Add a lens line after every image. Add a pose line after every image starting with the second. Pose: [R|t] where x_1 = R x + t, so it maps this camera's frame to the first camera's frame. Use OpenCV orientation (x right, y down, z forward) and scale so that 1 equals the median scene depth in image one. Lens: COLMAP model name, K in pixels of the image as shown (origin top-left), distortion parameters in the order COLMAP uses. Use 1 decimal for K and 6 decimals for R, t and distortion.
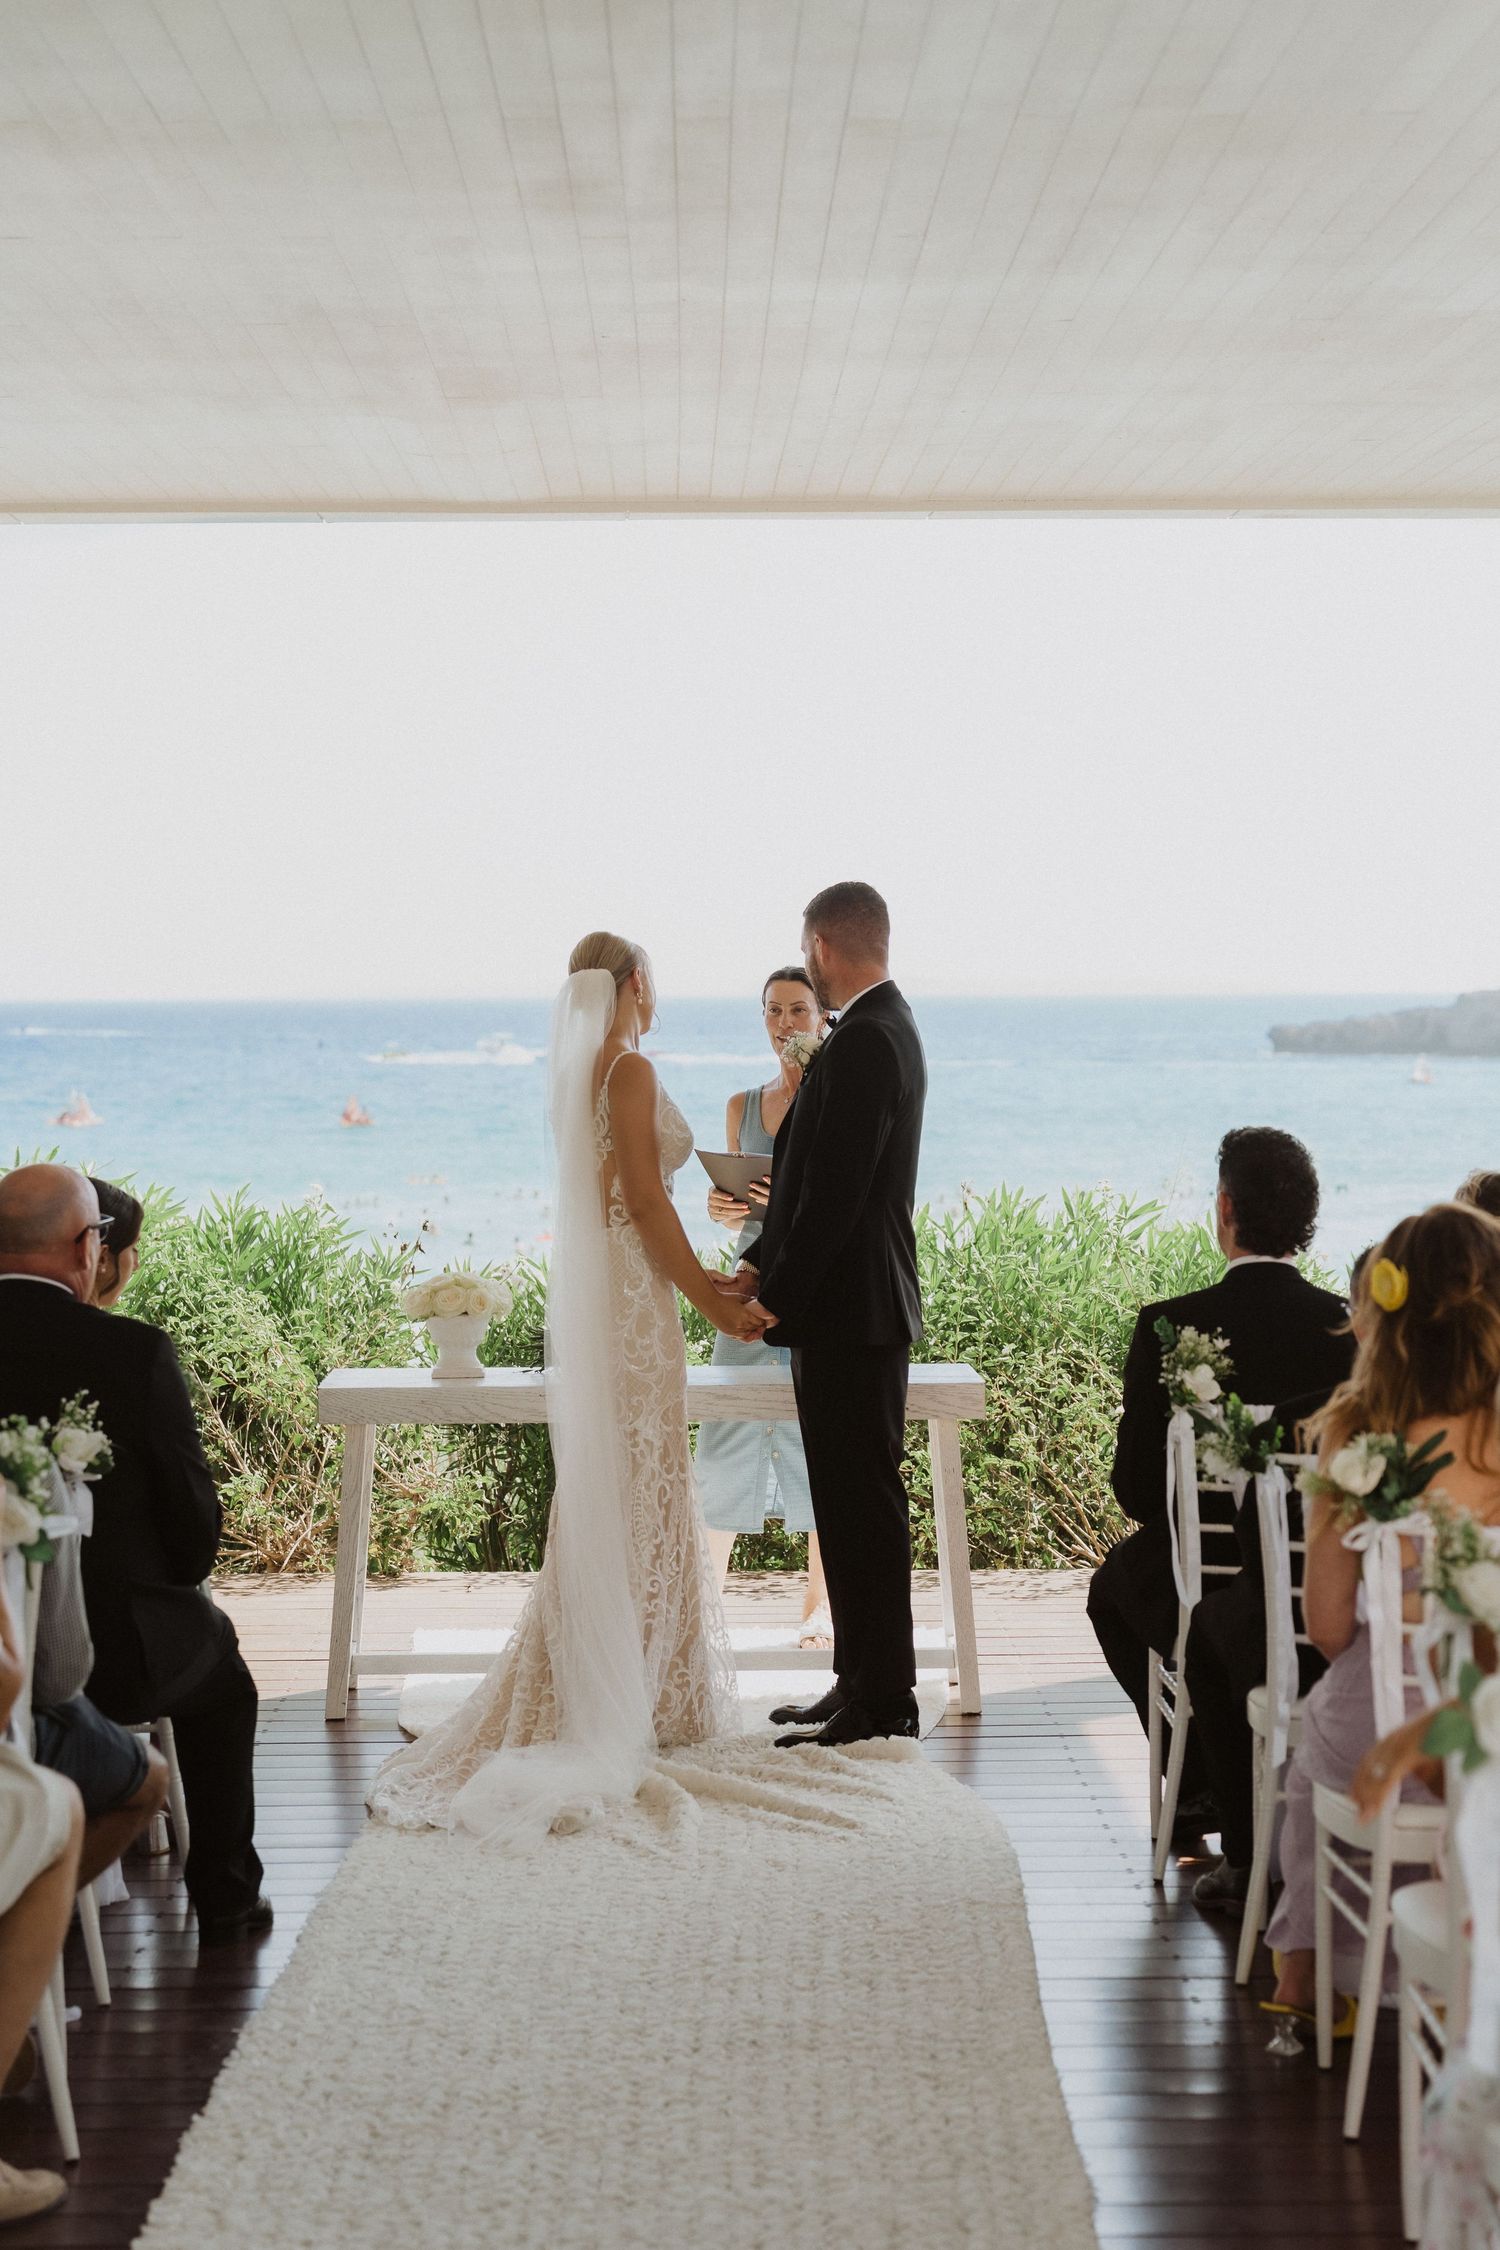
lens RADIAL K [[4192.4, 0, 750.0], [0, 4192.4, 1125.0], [0, 0, 1]] dist [-0.022157, 0.047761]
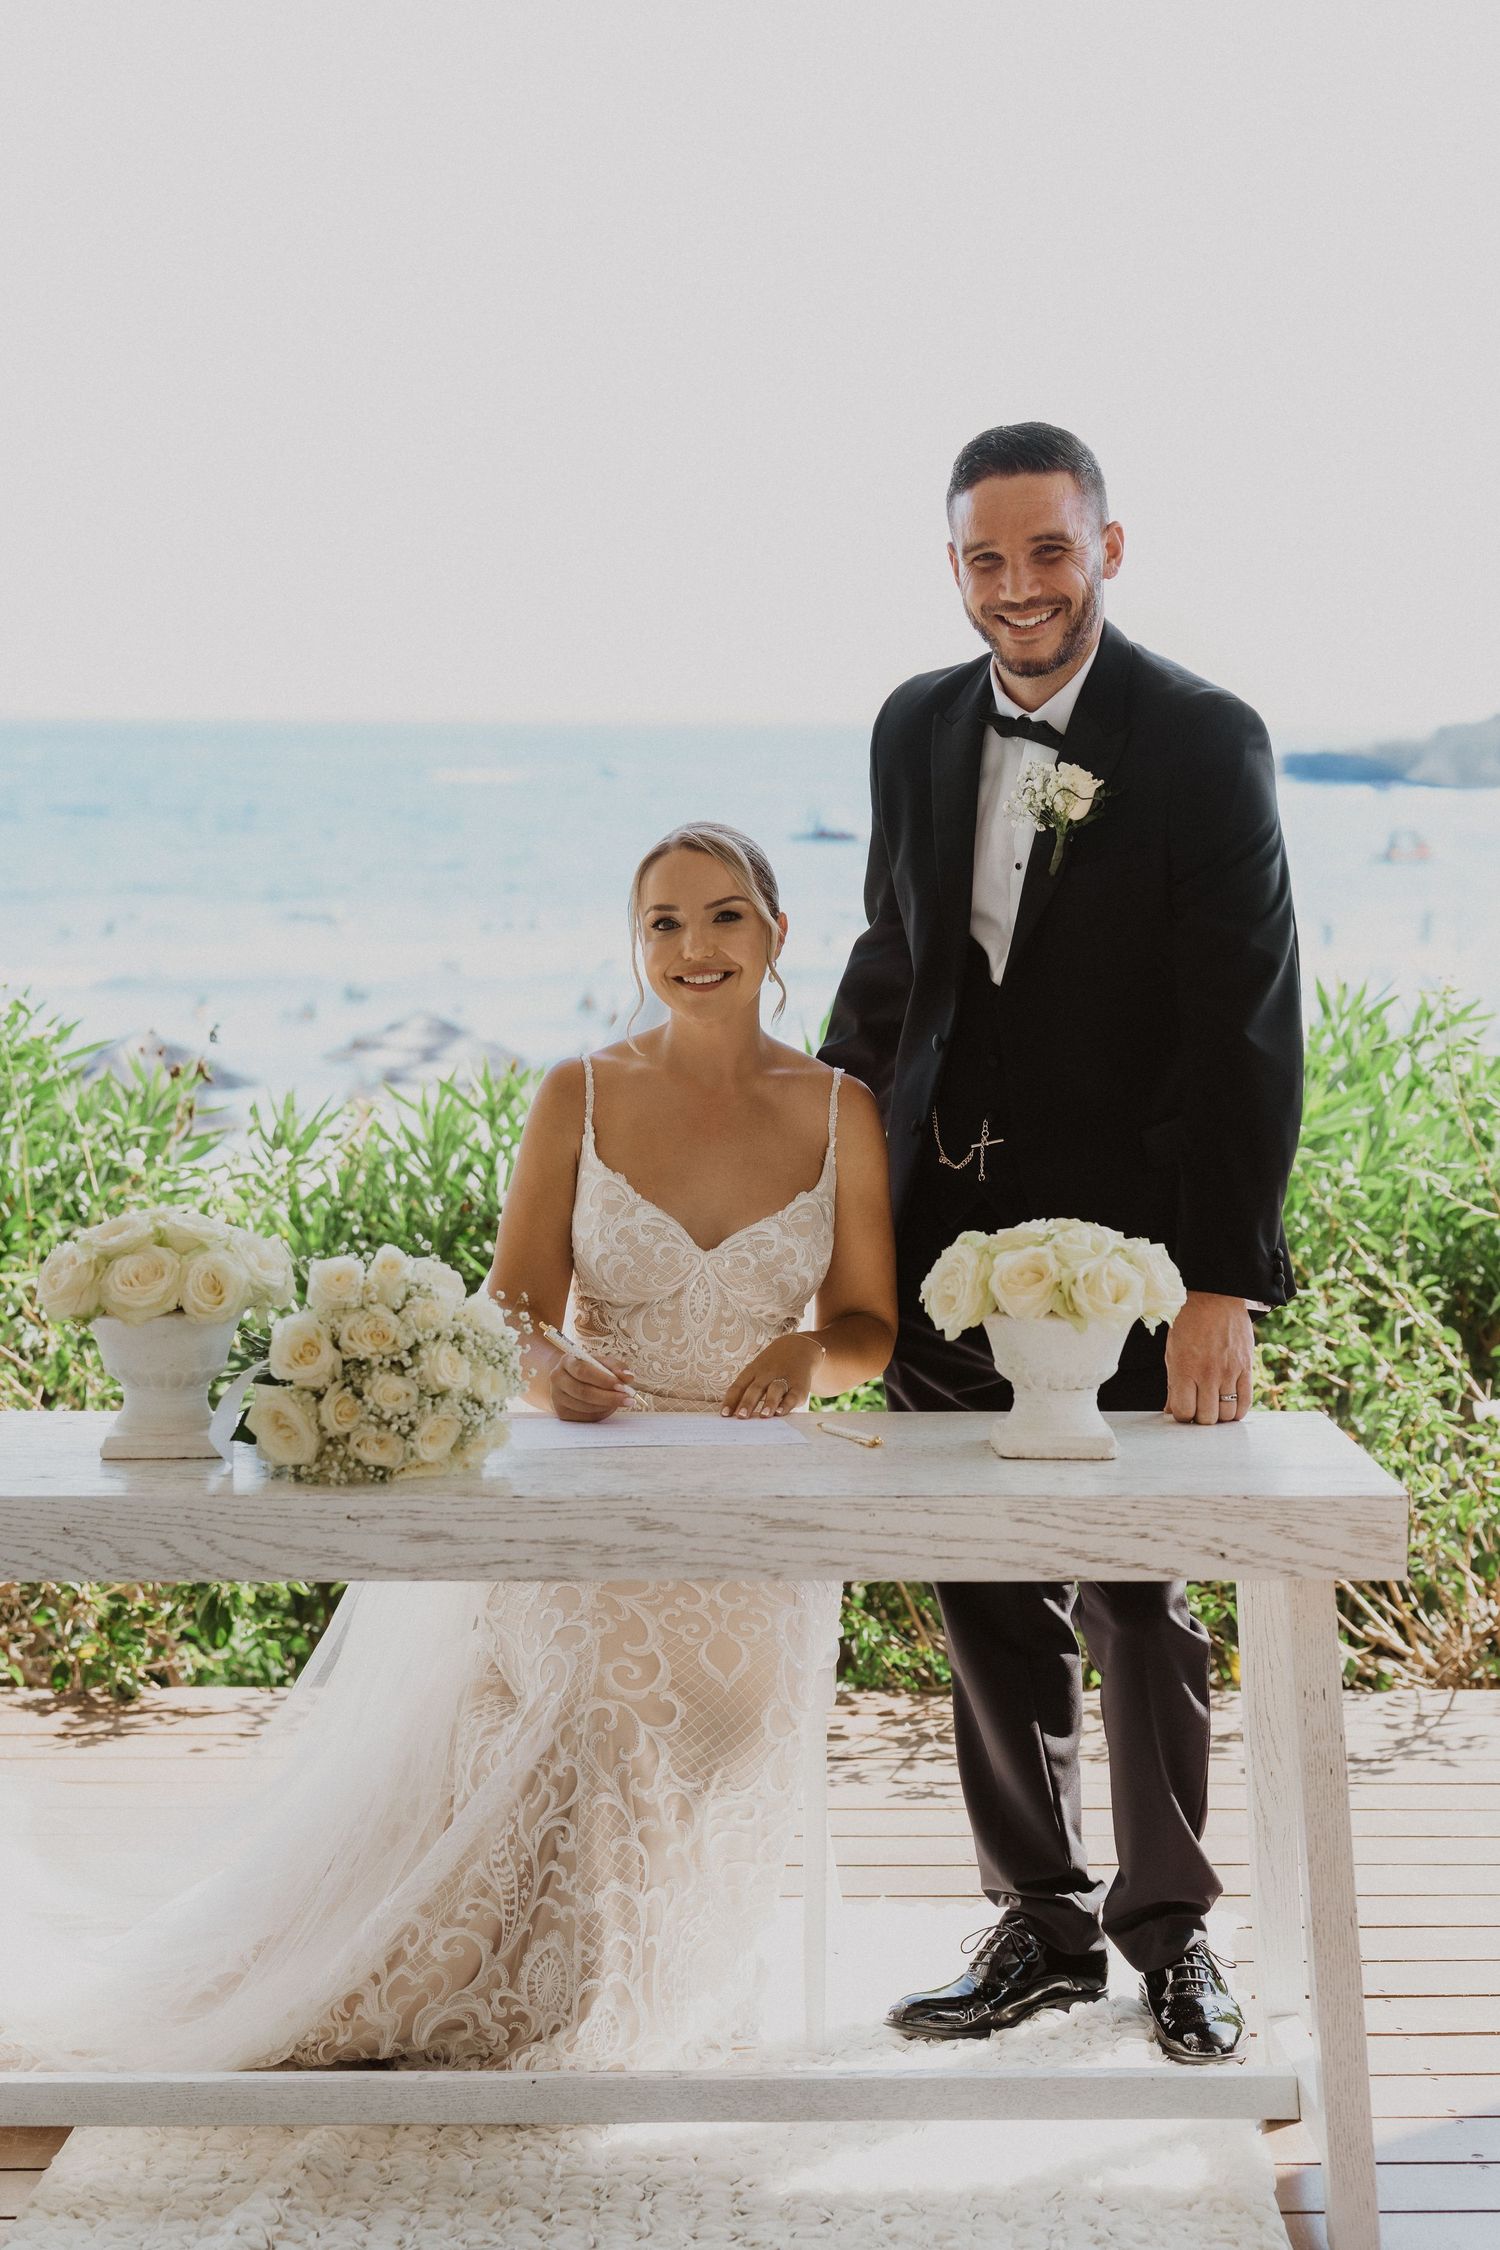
lens RADIAL K [[4182.1, 0, 750.0], [0, 4182.1, 1125.0], [0, 0, 1]] dist [-0.000558, 0.053154]
pose [[0.999893, 0.008709, 0.011726, -0.014866], [-0.009464, 0.997778, 0.065945, -0.002473], [-0.011126, -0.066049, 0.997754, 0.574401]]
